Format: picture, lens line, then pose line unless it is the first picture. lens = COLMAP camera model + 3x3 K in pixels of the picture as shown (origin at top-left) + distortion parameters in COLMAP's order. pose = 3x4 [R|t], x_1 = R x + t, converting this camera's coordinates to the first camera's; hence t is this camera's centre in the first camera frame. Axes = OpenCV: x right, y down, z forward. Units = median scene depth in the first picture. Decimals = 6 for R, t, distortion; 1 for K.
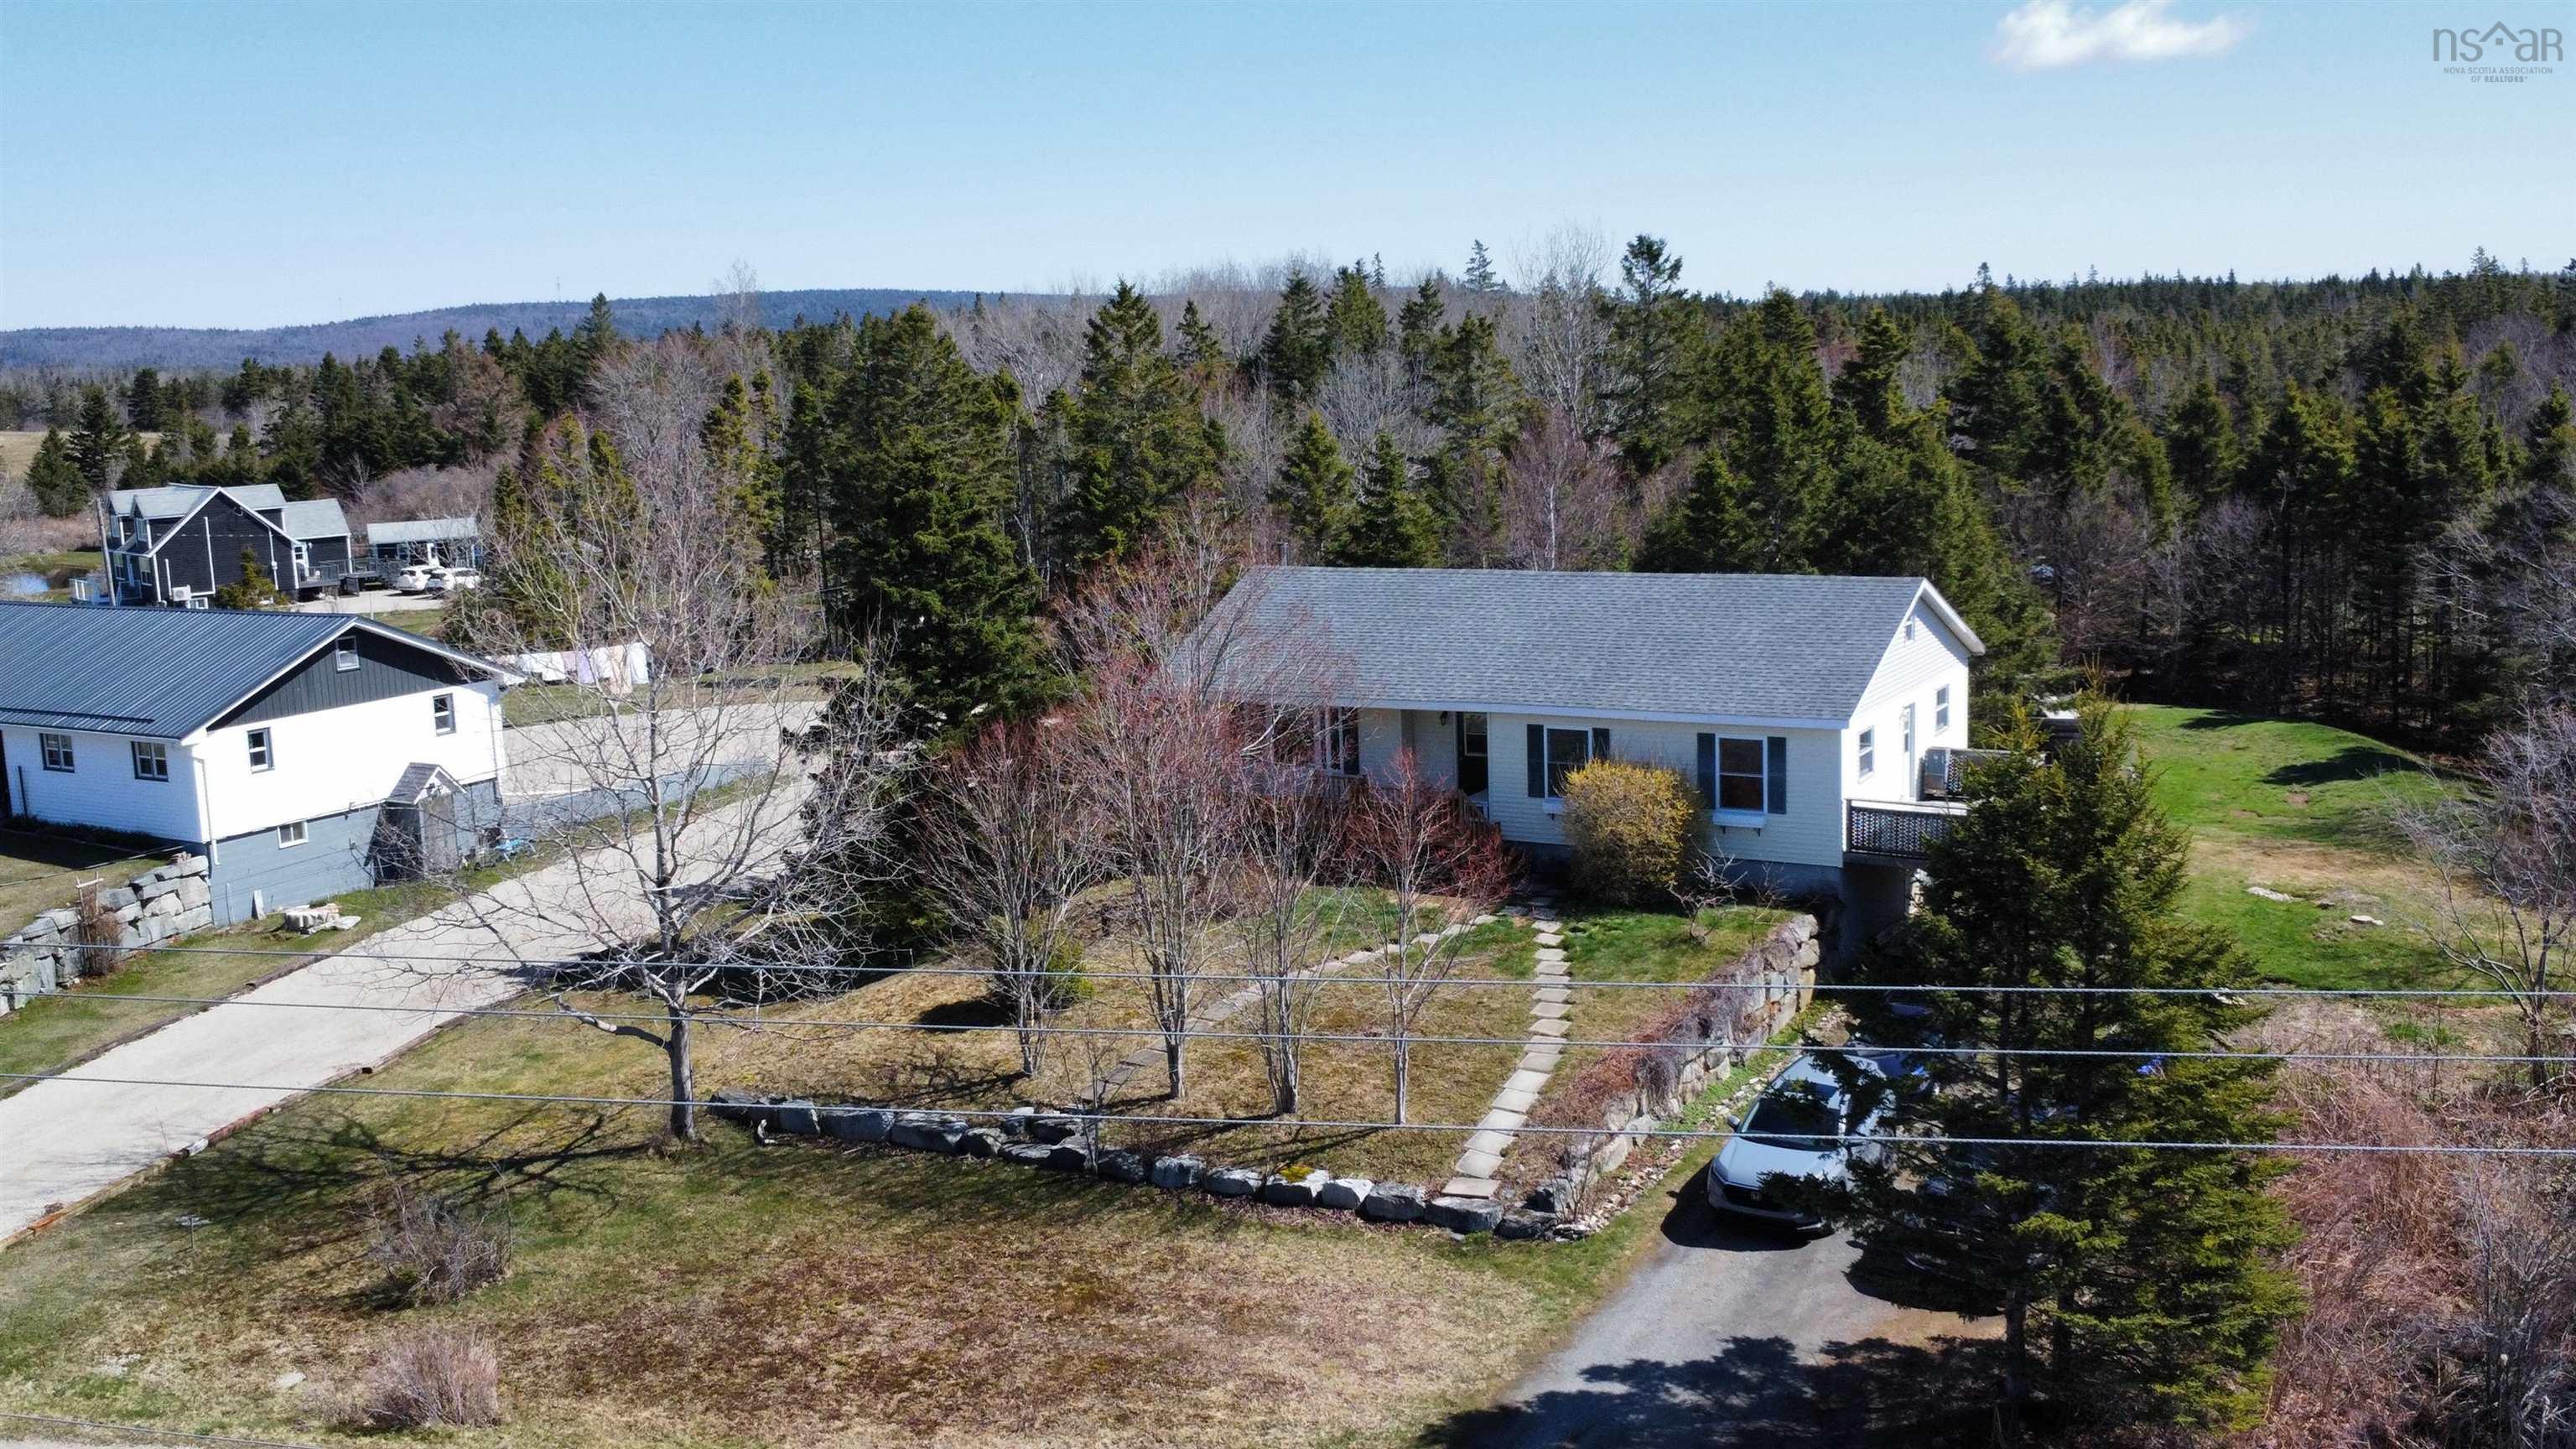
lens RADIAL K [[2424.4, 0, 1302.9], [0, 2424.4, 708.5], [0, 0, 1]] dist [-0.020151, 0.000000]
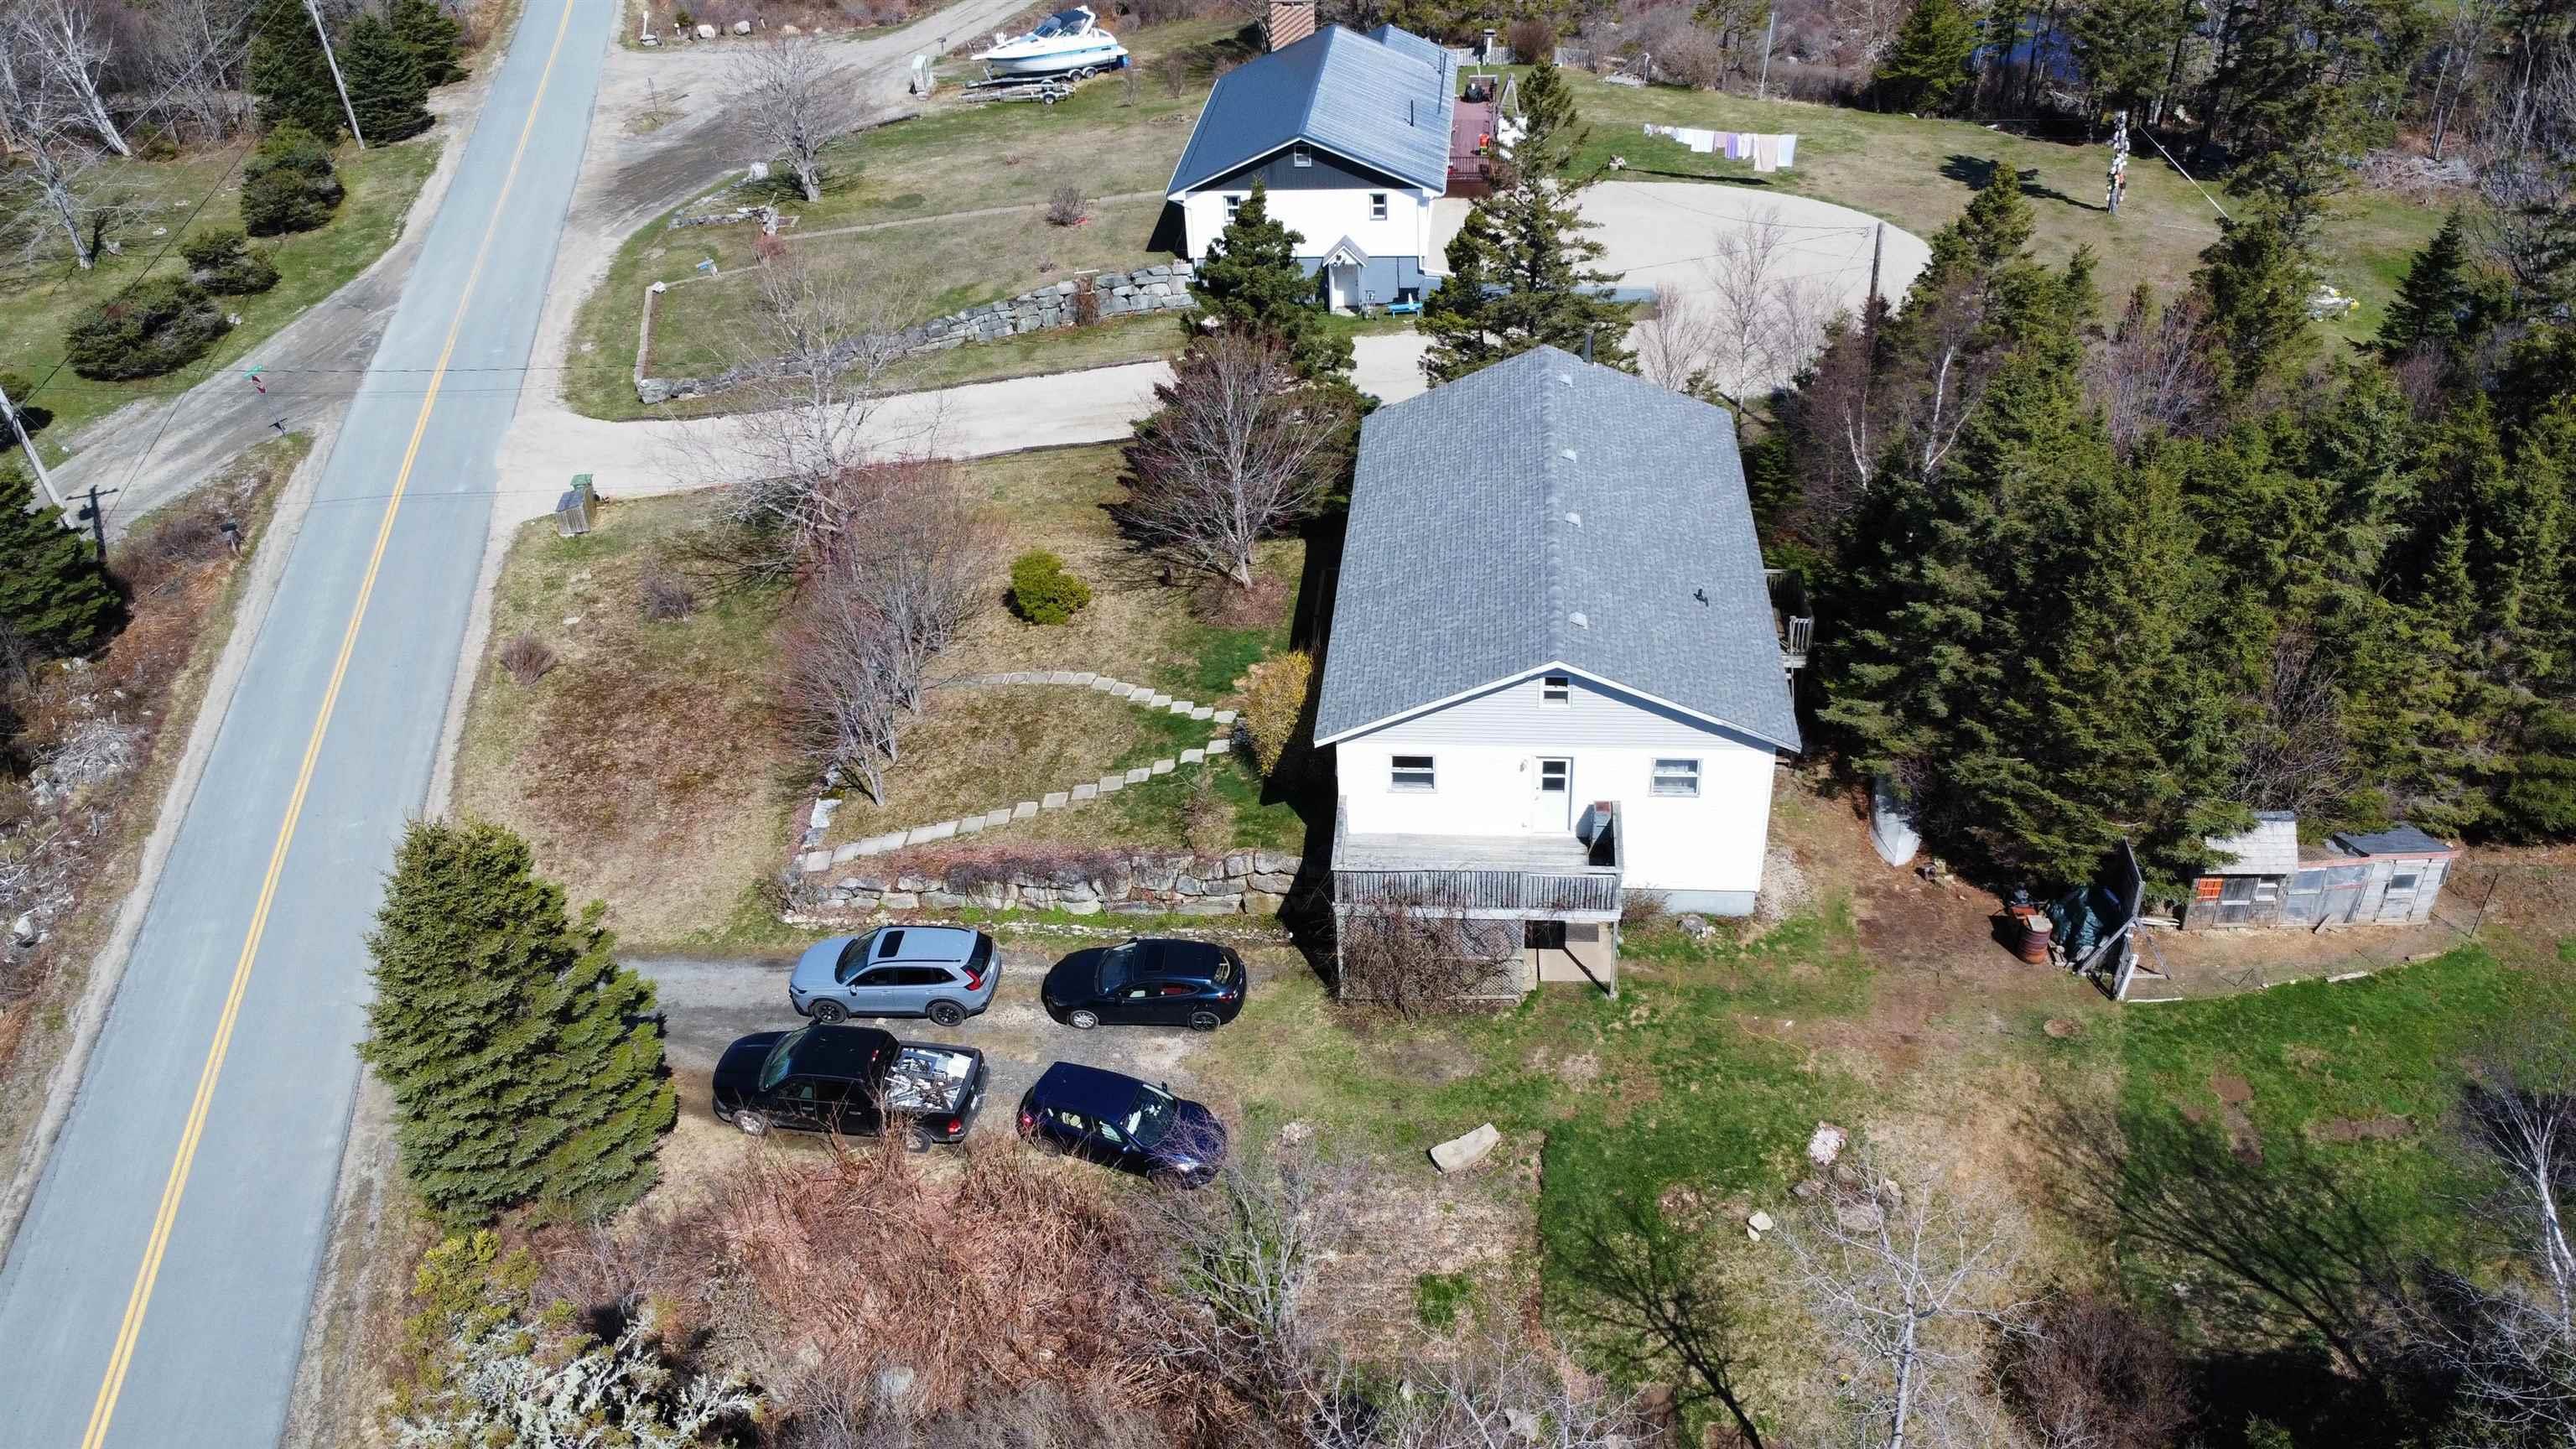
lens RADIAL K [[1921.6, 0, 1298.0], [0, 1921.6, 710.5], [0, 0, 1]] dist [-0.036513, 0.002162]
pose [[0.406280, 0.526197, -0.747030, 0.913696], [-0.106106, 0.839181, 0.533401, -0.500736], [0.907567, -0.137445, 0.396775, 0.656824]]
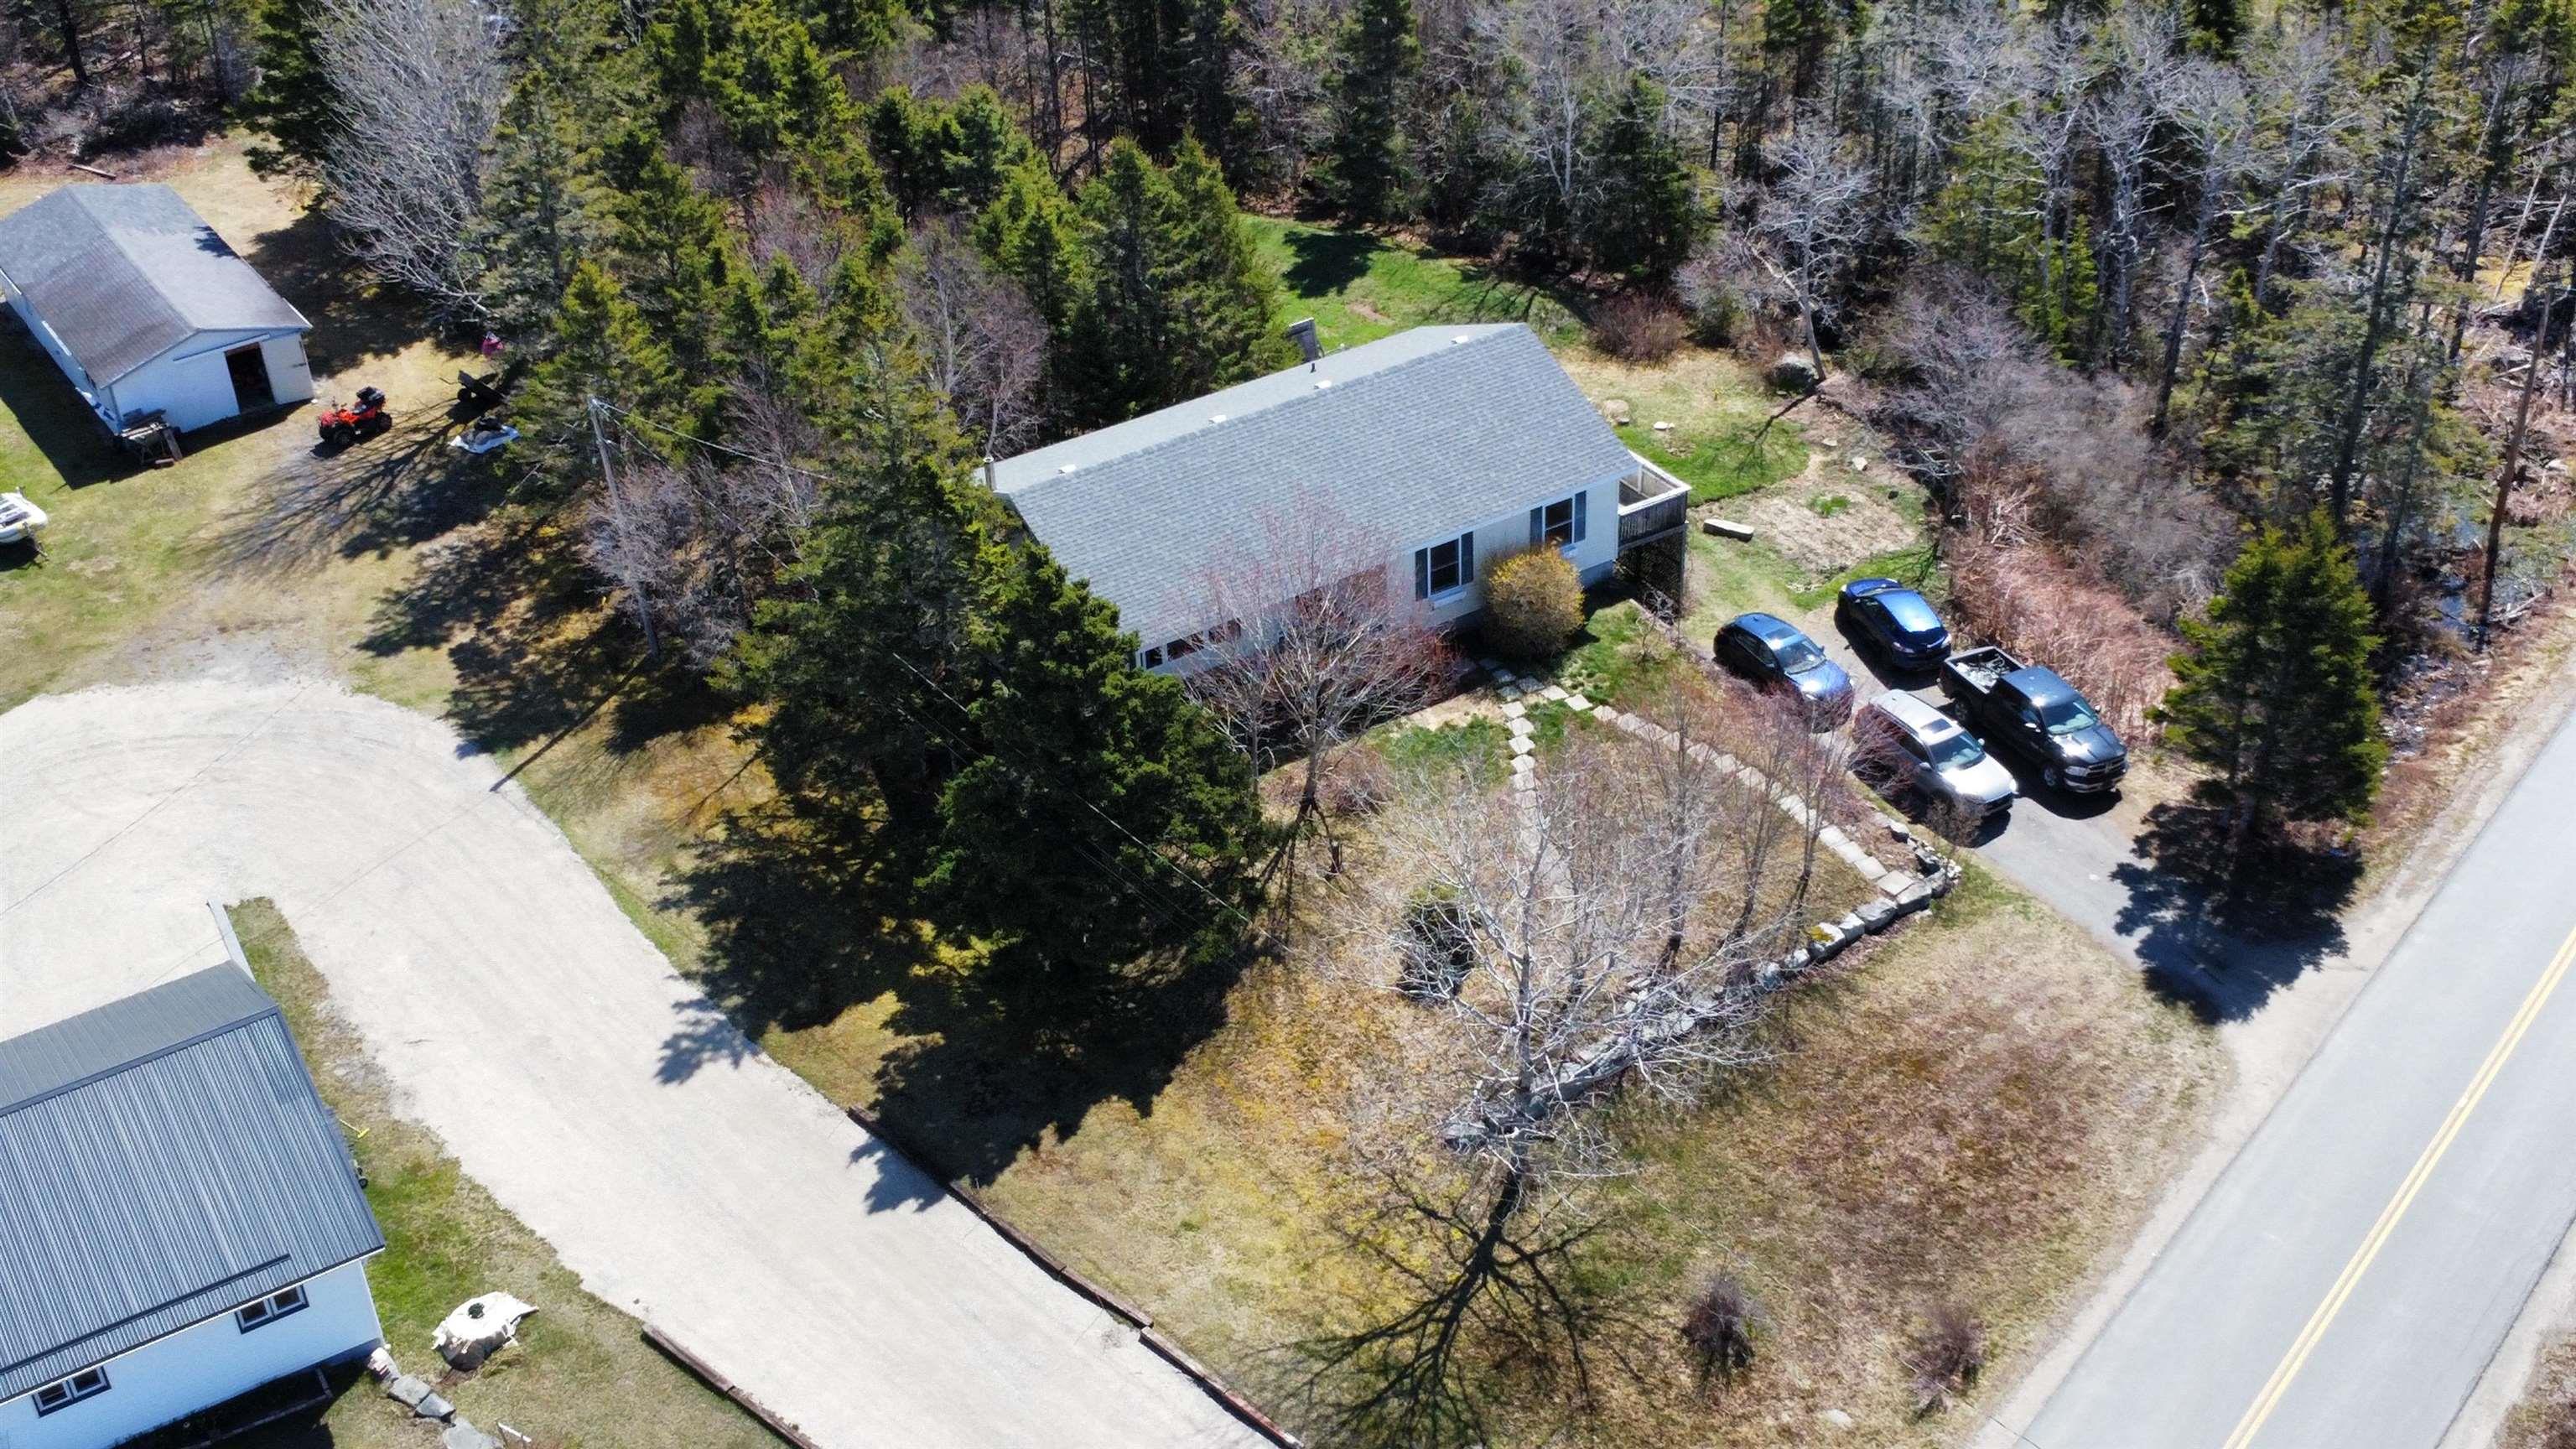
lens RADIAL K [[2886.8, 0, 1291.8], [0, 2886.8, 730.5], [0, 0, 1]] dist [-0.024346, 0.000000]
pose [[0.468199, -0.475948, 0.744489, -1.222731], [0.159230, 0.874193, 0.458730, -0.679728], [-0.869158, -0.096232, 0.485081, 0.357752]]
